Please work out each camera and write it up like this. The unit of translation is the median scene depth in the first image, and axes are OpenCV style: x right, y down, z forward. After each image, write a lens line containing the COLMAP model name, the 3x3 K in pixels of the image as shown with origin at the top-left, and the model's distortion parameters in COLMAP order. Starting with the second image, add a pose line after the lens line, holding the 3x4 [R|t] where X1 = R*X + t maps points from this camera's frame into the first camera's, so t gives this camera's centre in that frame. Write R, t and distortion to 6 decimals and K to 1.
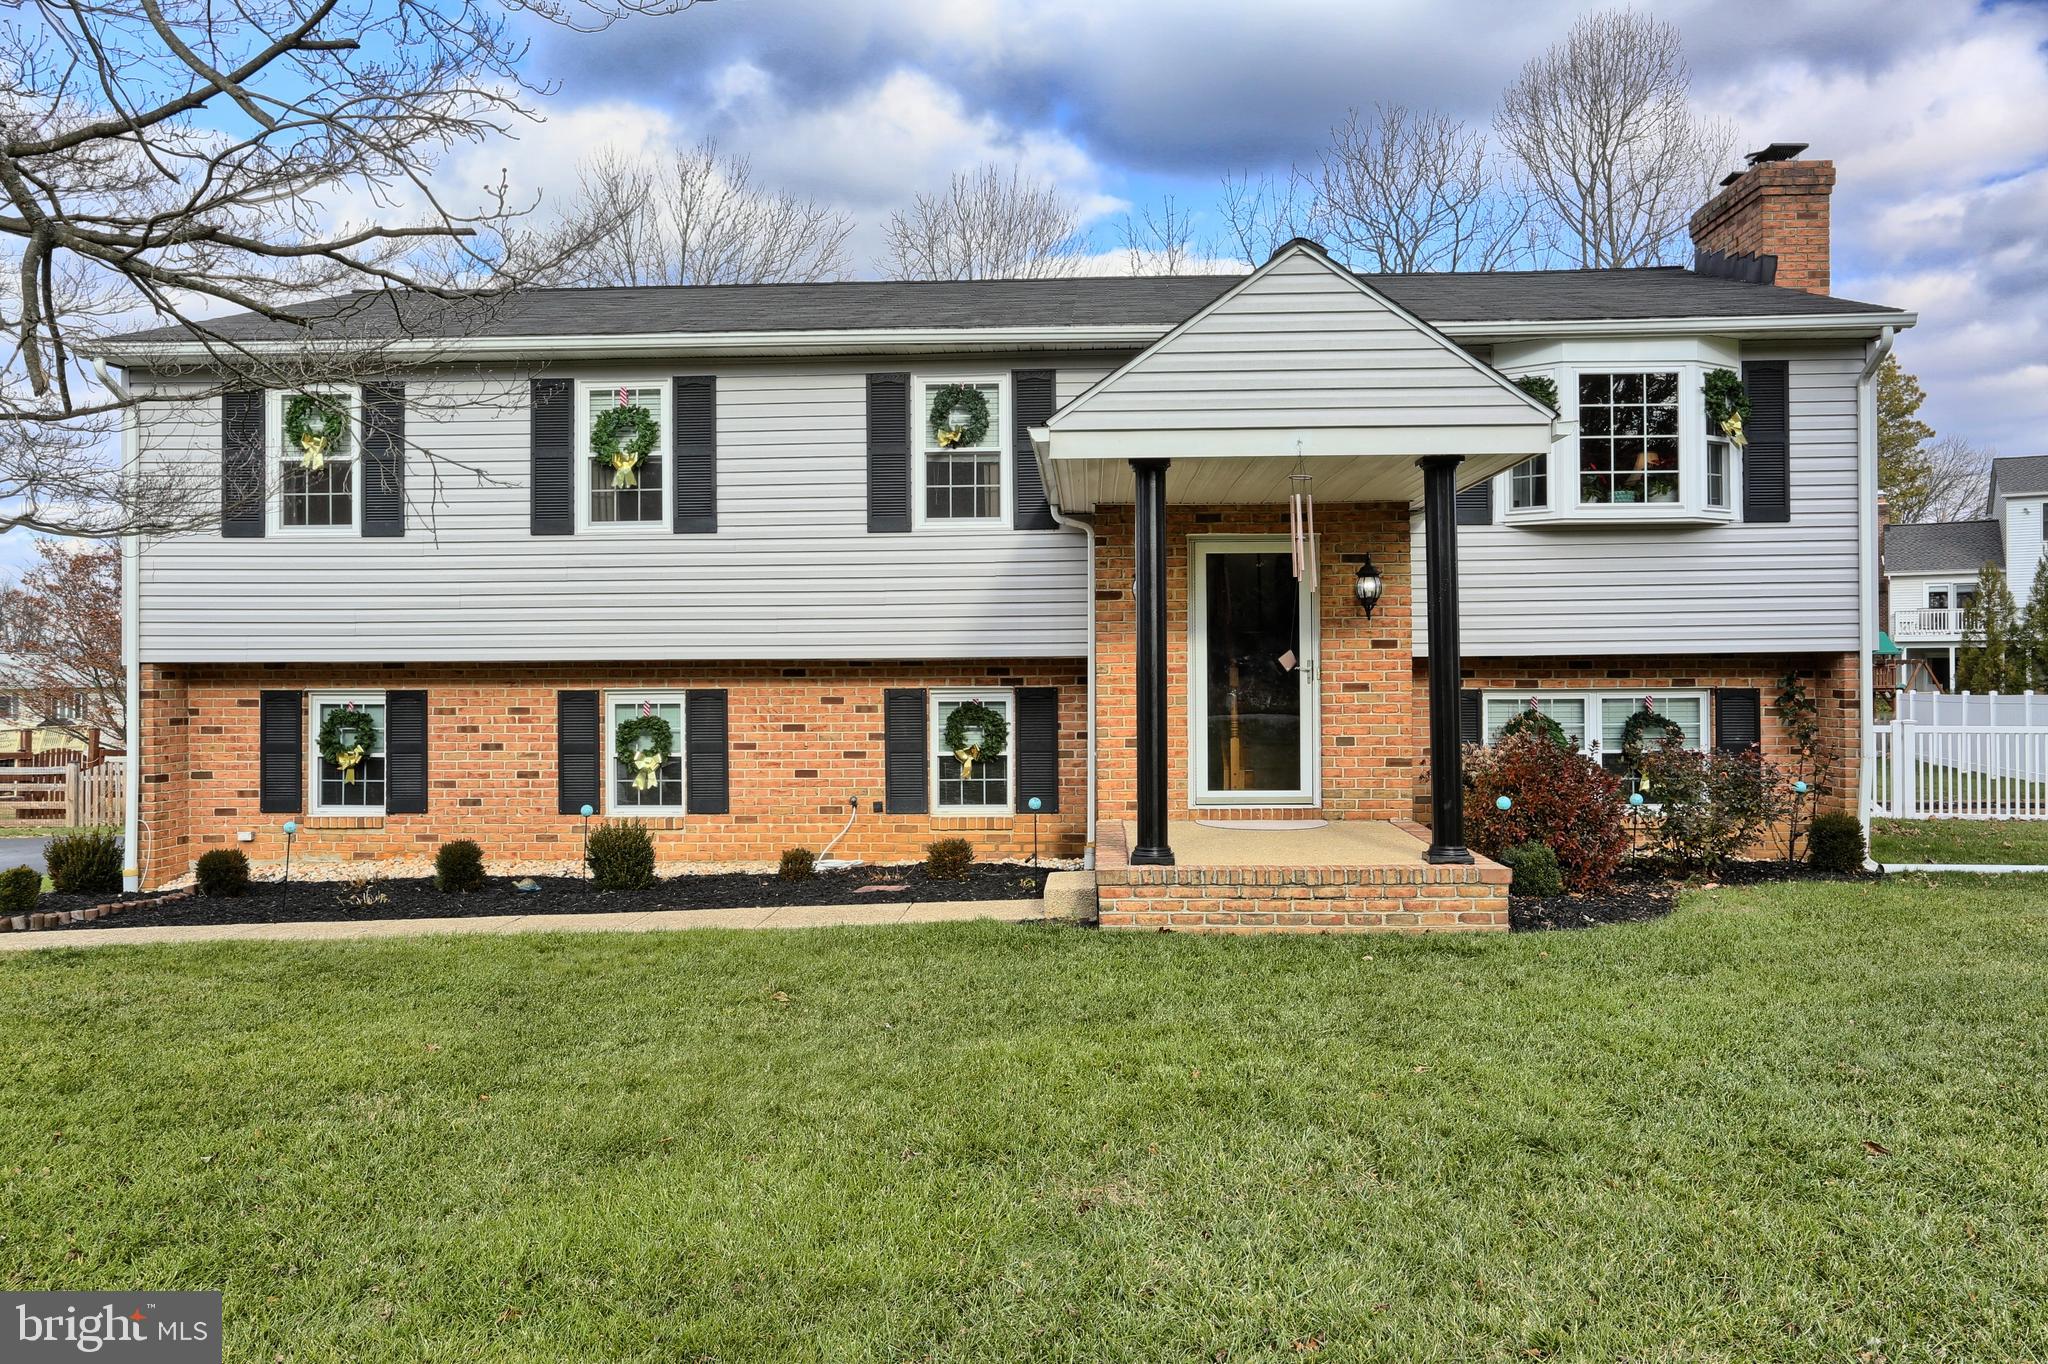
lens RADIAL K [[1550.2, 0, 1027.2], [0, 1550.2, 674.6], [0, 0, 1]] dist [-0.009224, 0.002252]
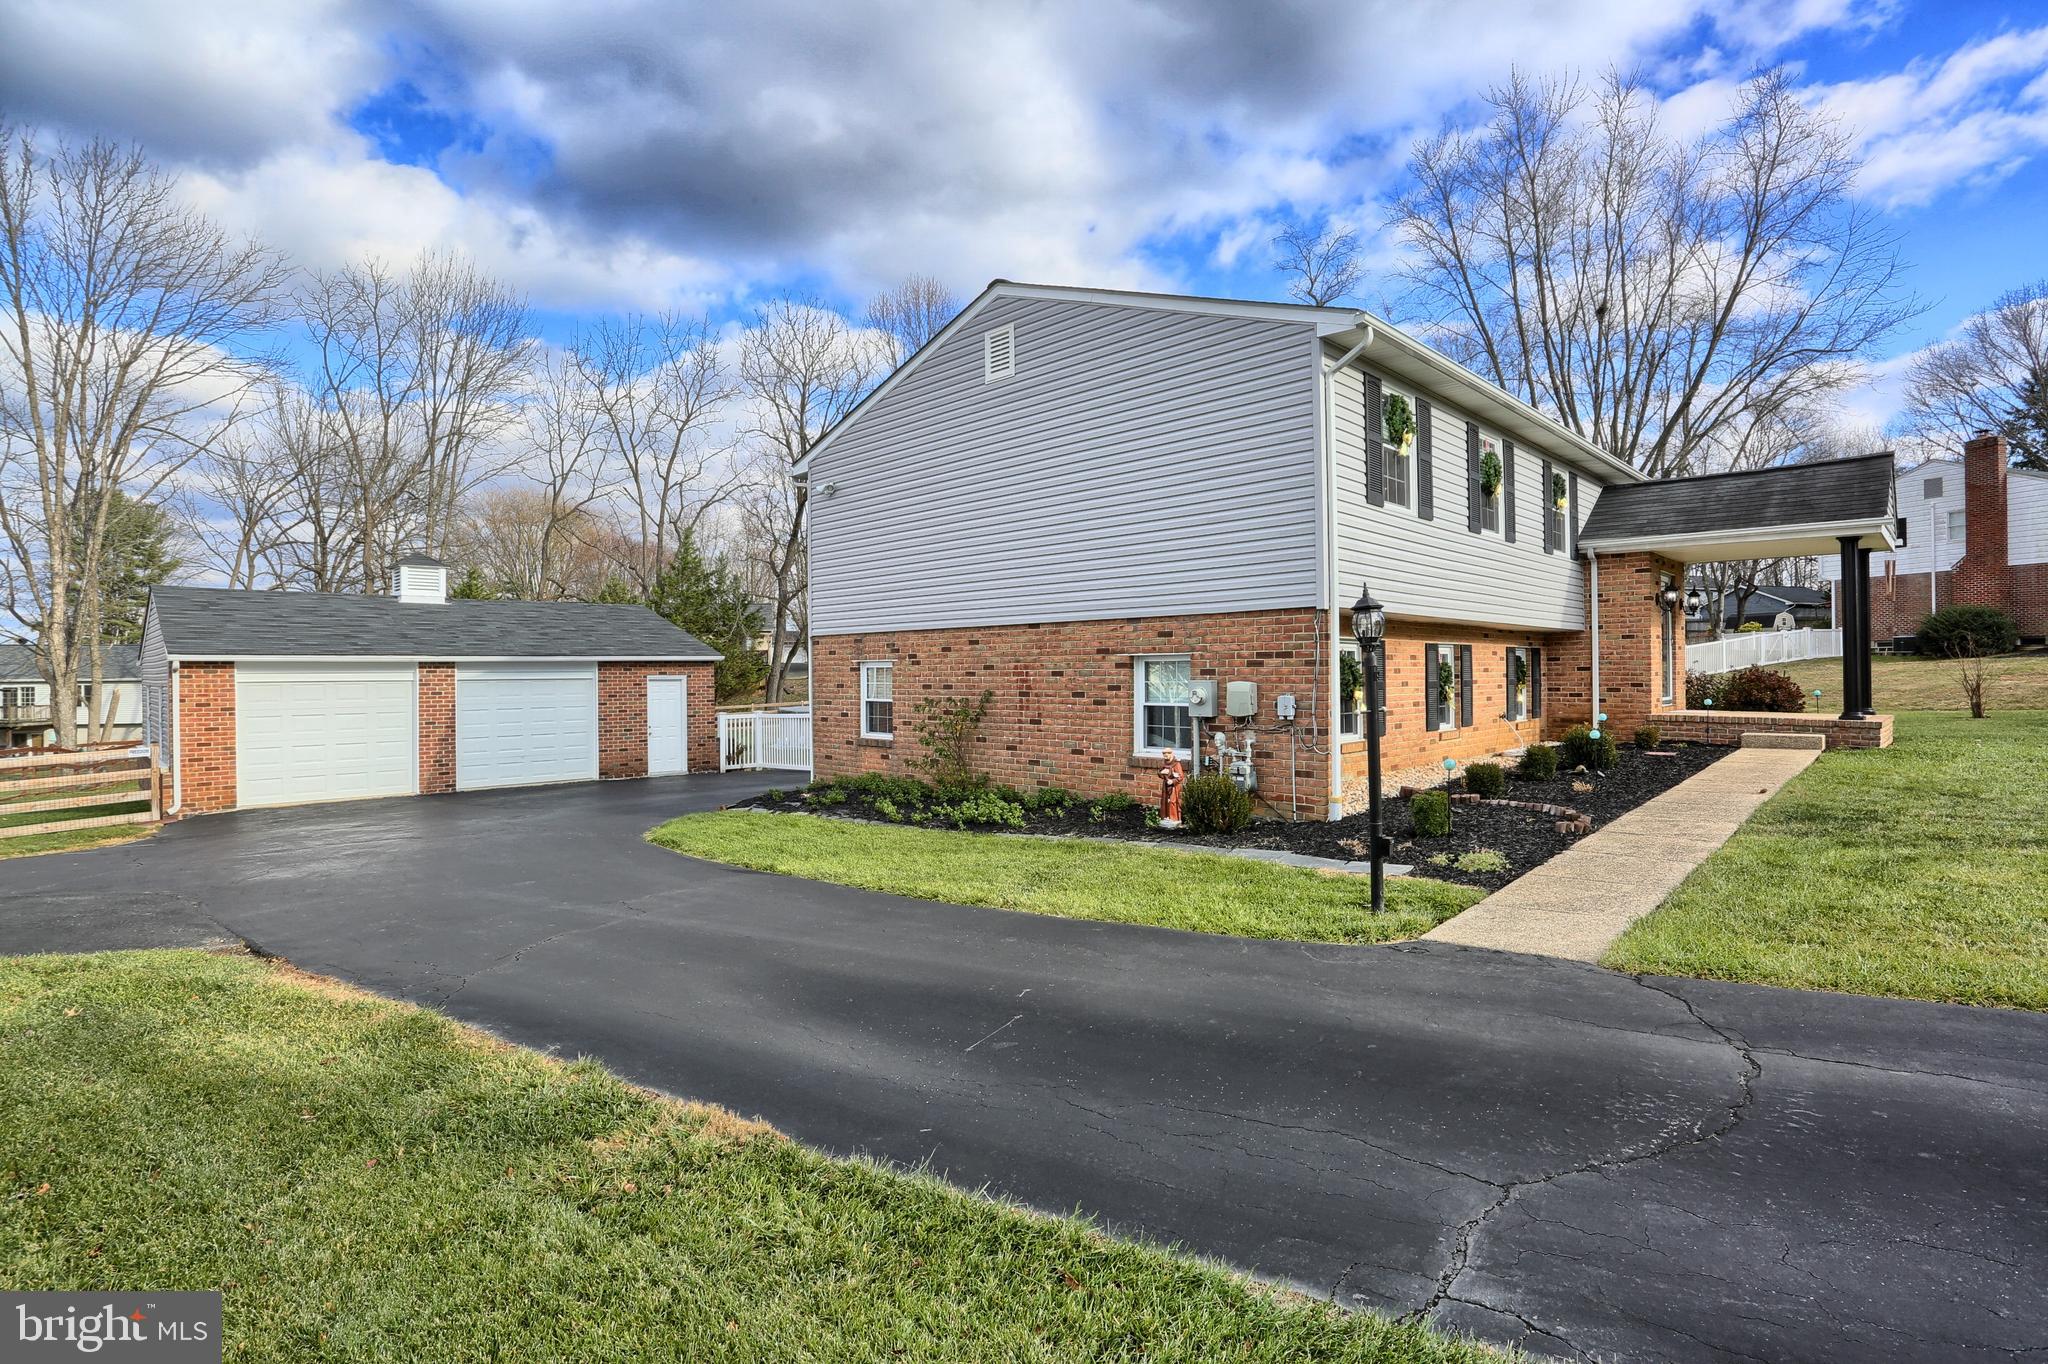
lens RADIAL K [[989.5, 0, 1023.9], [0, 989.5, 675.8], [0, 0, 1]] dist [-0.077553, 0.030709]
pose [[0.674896, -0.001380, 0.737911, -1.225514], [0.003409, 0.999993, -0.001249, 0.040300], [-0.737905, 0.003358, 0.674896, 0.689064]]
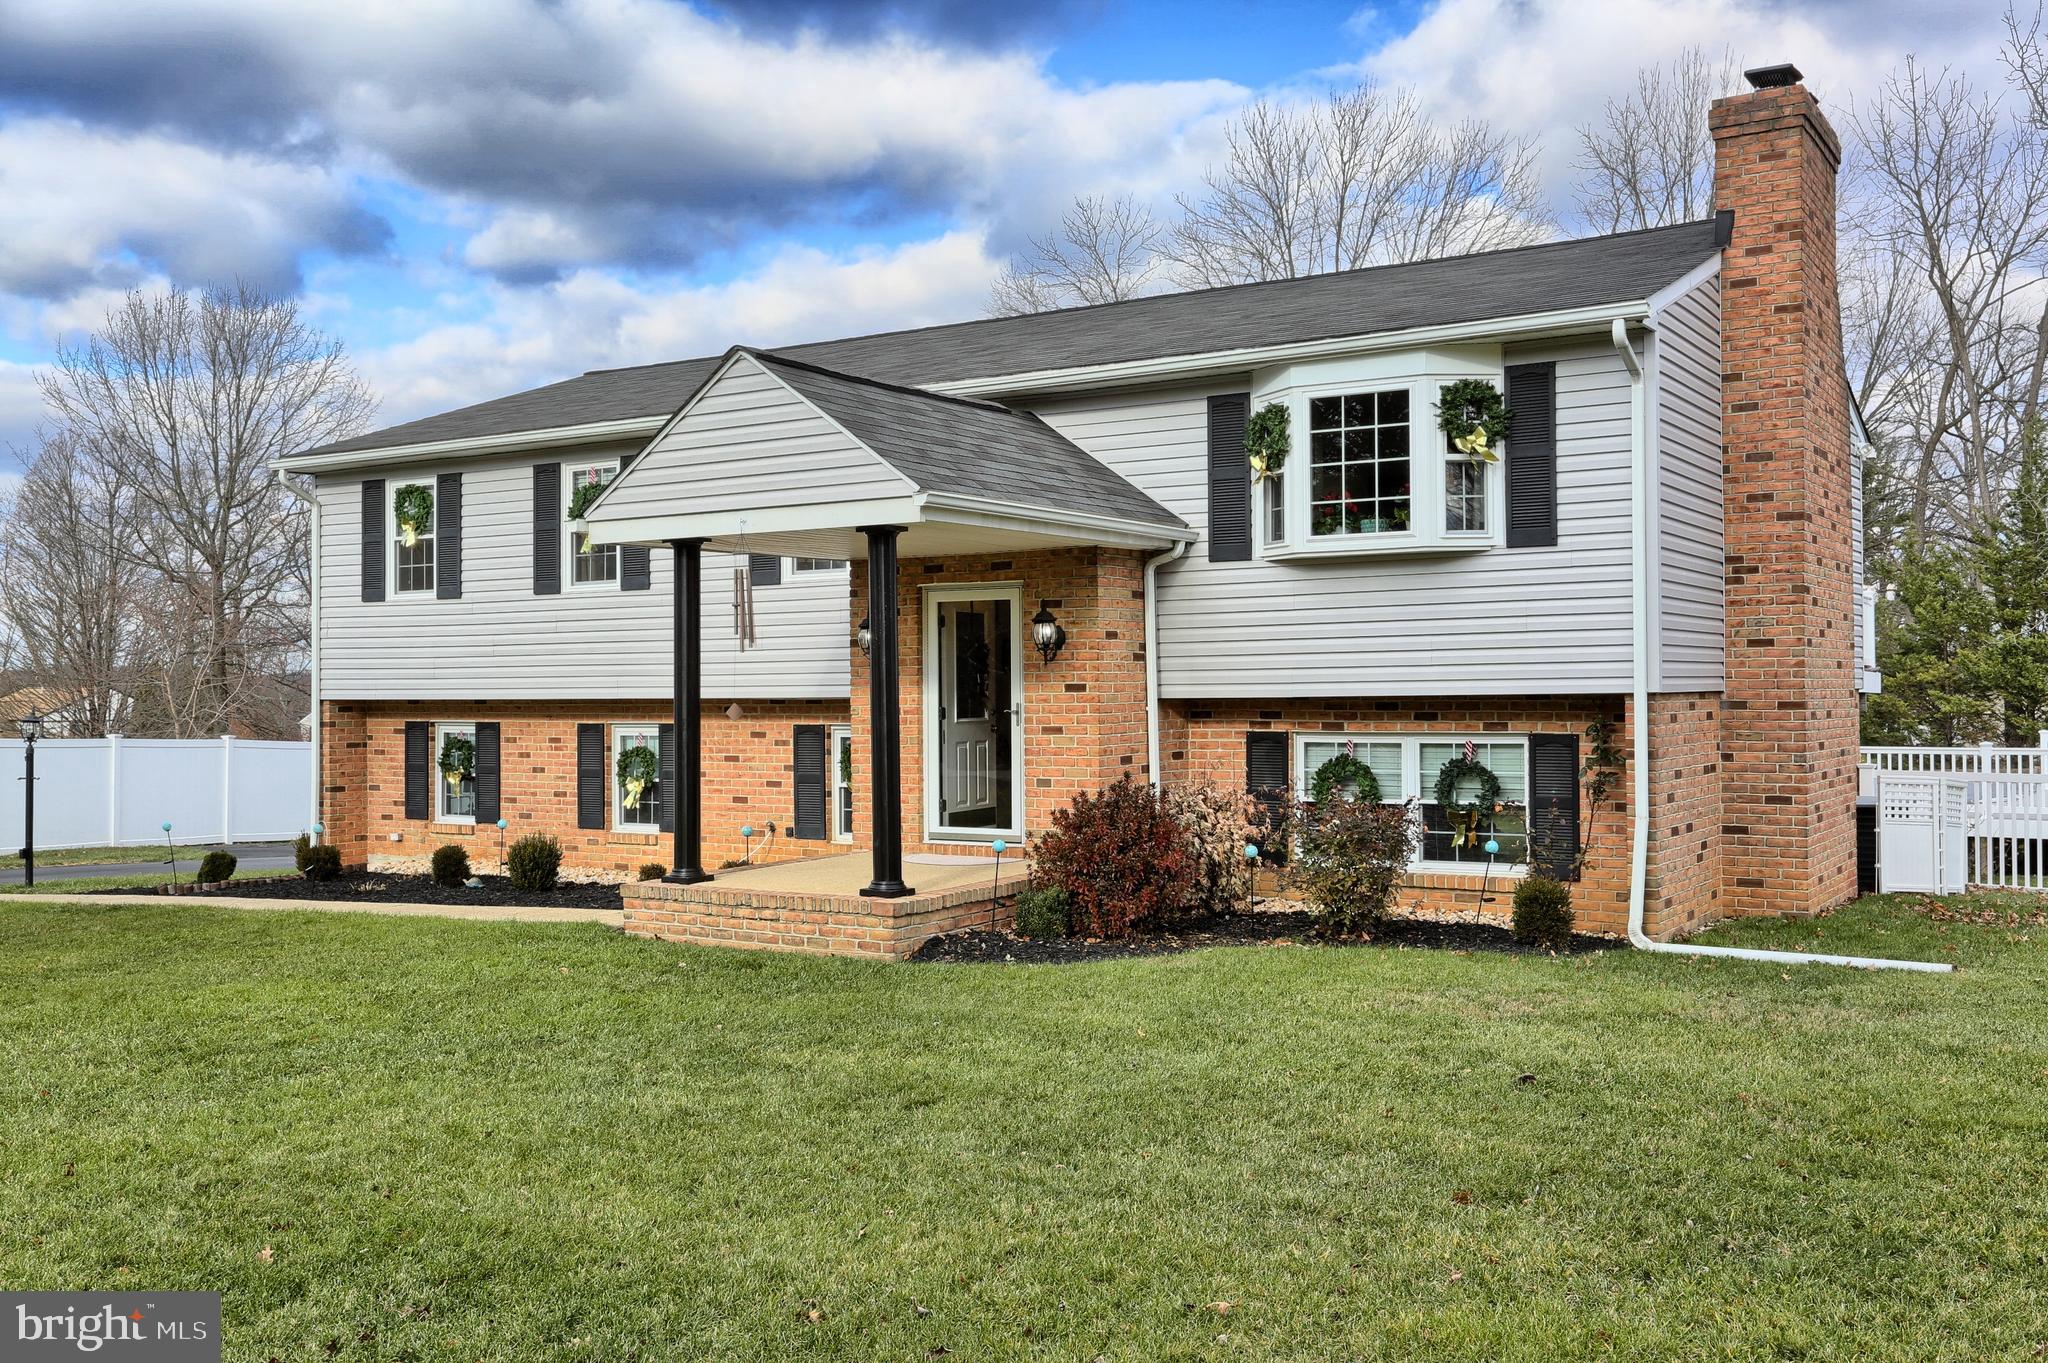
lens RADIAL K [[1872.0, 0, 1024.0], [0, 1872.0, 681.5], [0, 0, 1]] dist [0.016616, 0.011742]
pose [[0.864515, -0.002289, -0.502603, 0.727840], [0.002295, 0.999997, -0.000607, -0.020641], [0.502603, -0.000628, 0.864517, -0.067378]]
